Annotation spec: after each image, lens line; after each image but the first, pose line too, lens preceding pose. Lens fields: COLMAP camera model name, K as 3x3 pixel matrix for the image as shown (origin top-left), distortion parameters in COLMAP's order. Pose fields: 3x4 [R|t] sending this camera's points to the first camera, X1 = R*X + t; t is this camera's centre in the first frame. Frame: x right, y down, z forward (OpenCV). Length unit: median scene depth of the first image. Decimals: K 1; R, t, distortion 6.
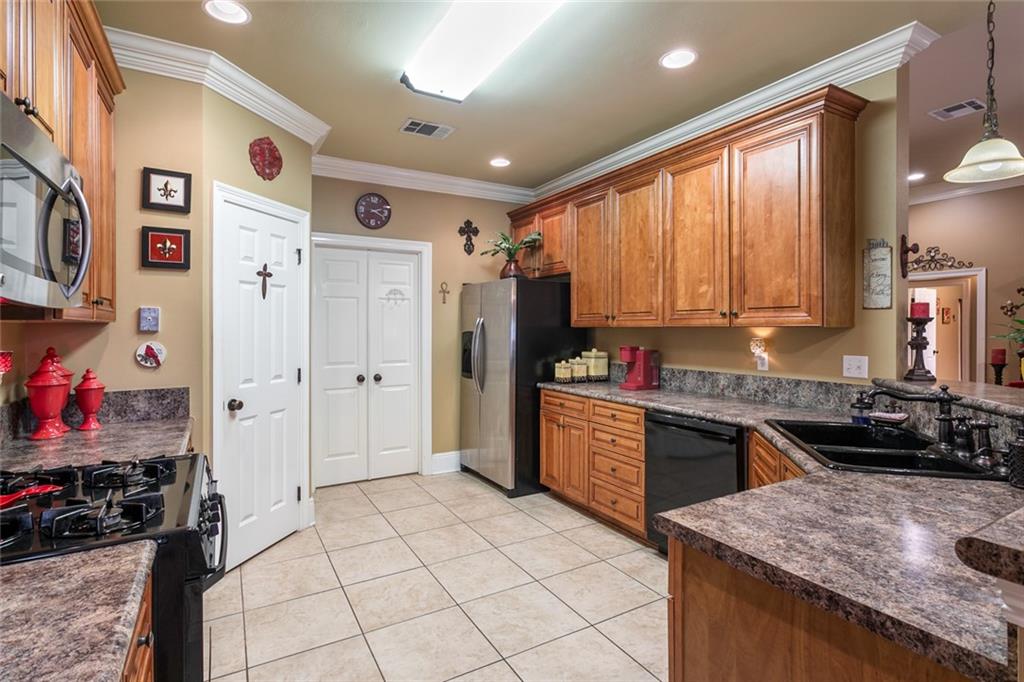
lens RADIAL K [[499.9, 0, 512.8], [0, 499.9, 329.7], [0, 0, 1]] dist [0.000594, 0.002405]
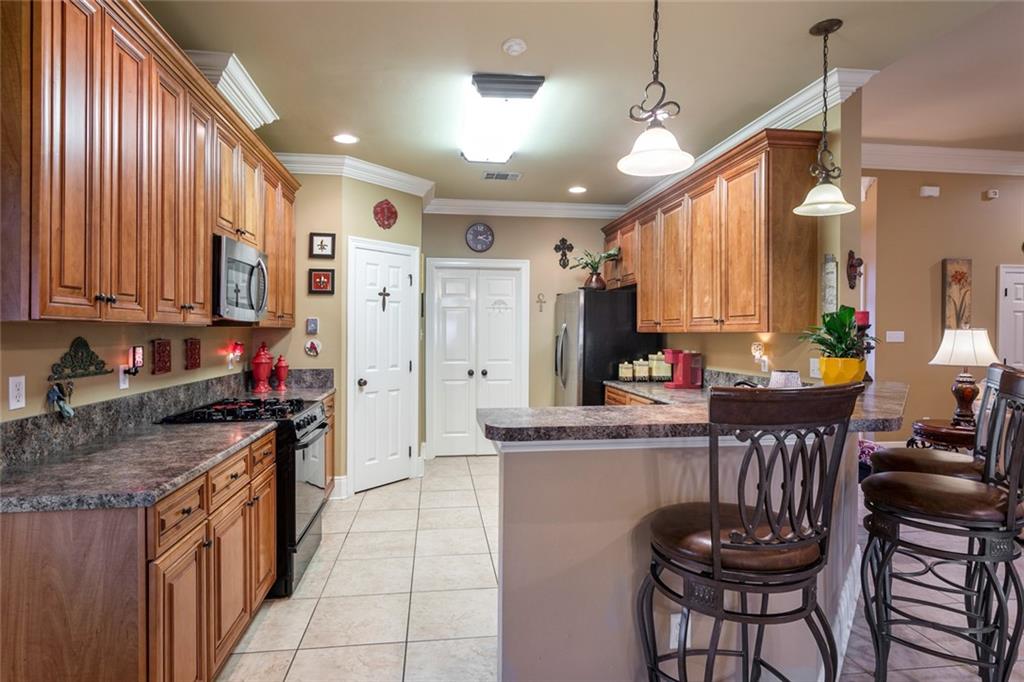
lens RADIAL K [[550.1, 0, 513.0], [0, 550.1, 337.2], [0, 0, 1]] dist [0.000422, 0.000891]
pose [[0.929014, 0.008276, -0.369953, 0.429918], [-0.006901, 0.999963, 0.005041, 0.002192], [0.369981, -0.002130, 0.929037, -0.333249]]
